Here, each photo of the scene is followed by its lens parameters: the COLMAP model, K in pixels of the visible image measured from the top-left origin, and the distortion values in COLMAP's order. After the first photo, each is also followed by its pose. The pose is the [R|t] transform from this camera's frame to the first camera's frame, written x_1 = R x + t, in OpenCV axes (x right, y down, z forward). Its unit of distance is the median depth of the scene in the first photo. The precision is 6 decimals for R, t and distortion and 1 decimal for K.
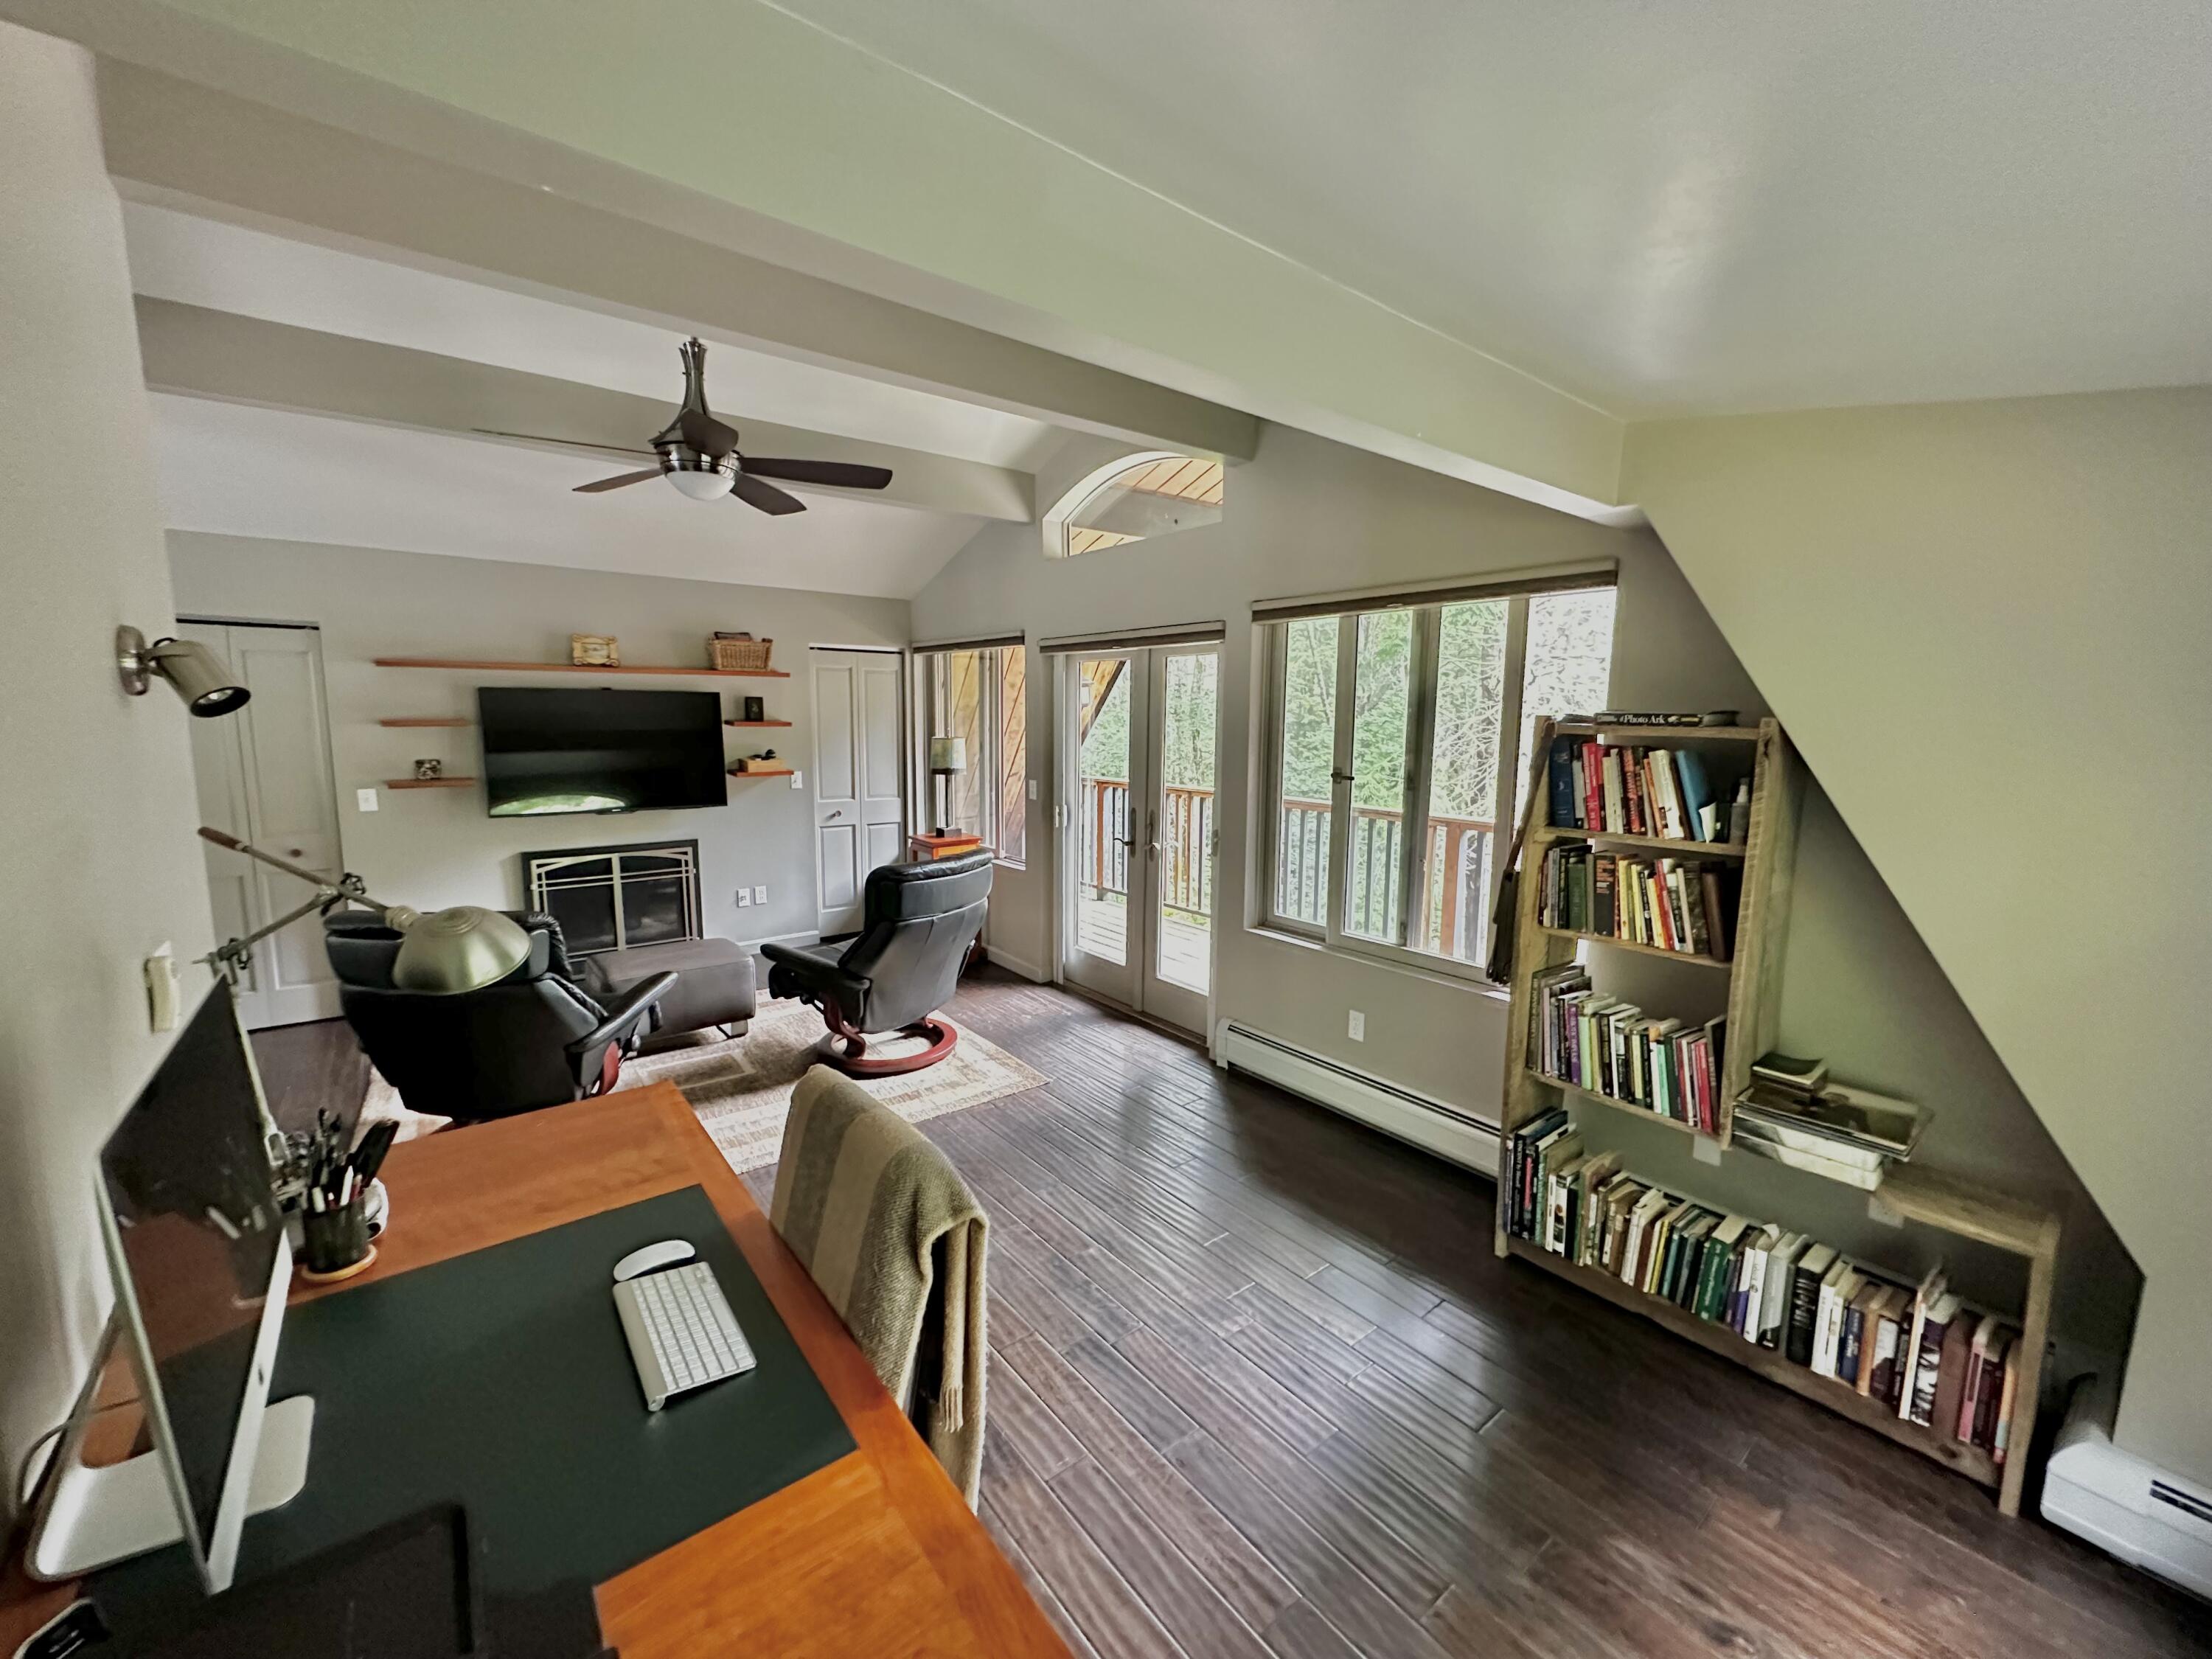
lens RADIAL K [[887.3, 0, 1106.0], [0, 887.3, 829.5], [0, 0, 1]] dist [0.000301, 0.000041]
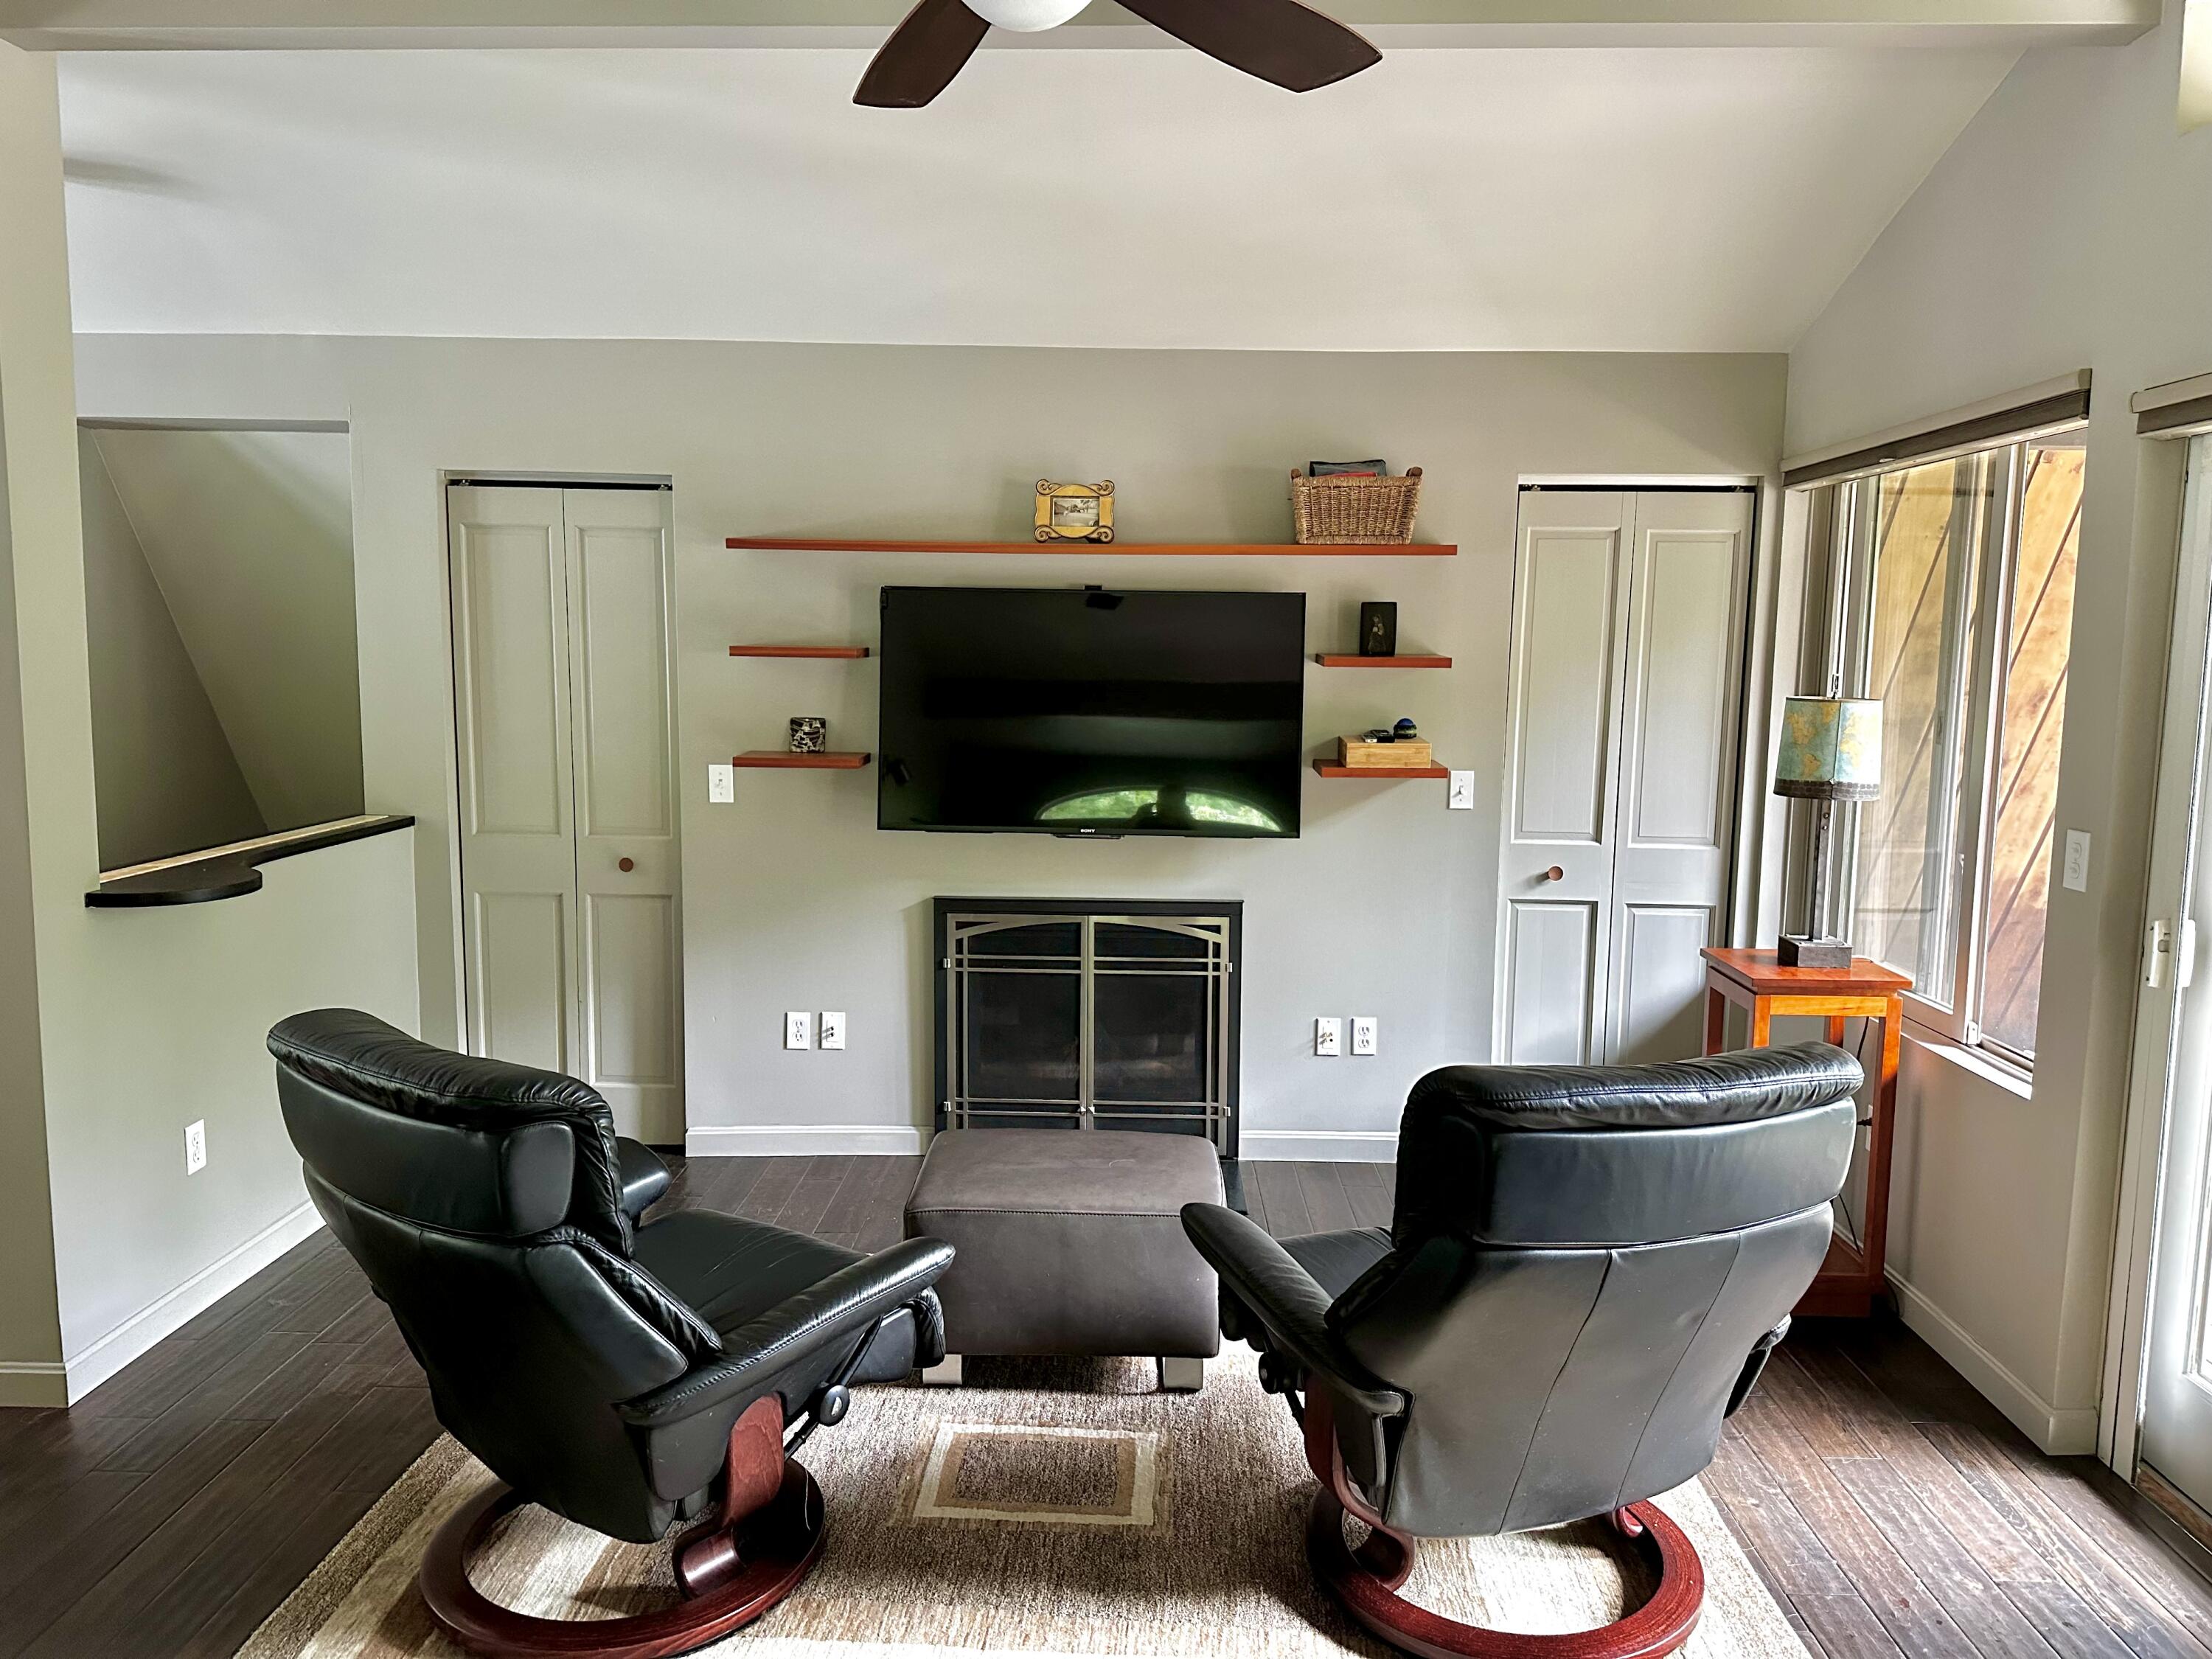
lens RADIAL K [[1547.9, 0, 1106.0], [0, 1547.9, 829.5], [0, 0, 1]] dist [0.119569, -0.160848]
pose [[0.771902, 0.072263, -0.631622, 0.006927], [-0.089262, 0.995996, 0.004864, -0.027035], [0.629444, 0.052625, 0.775262, 0.325086]]
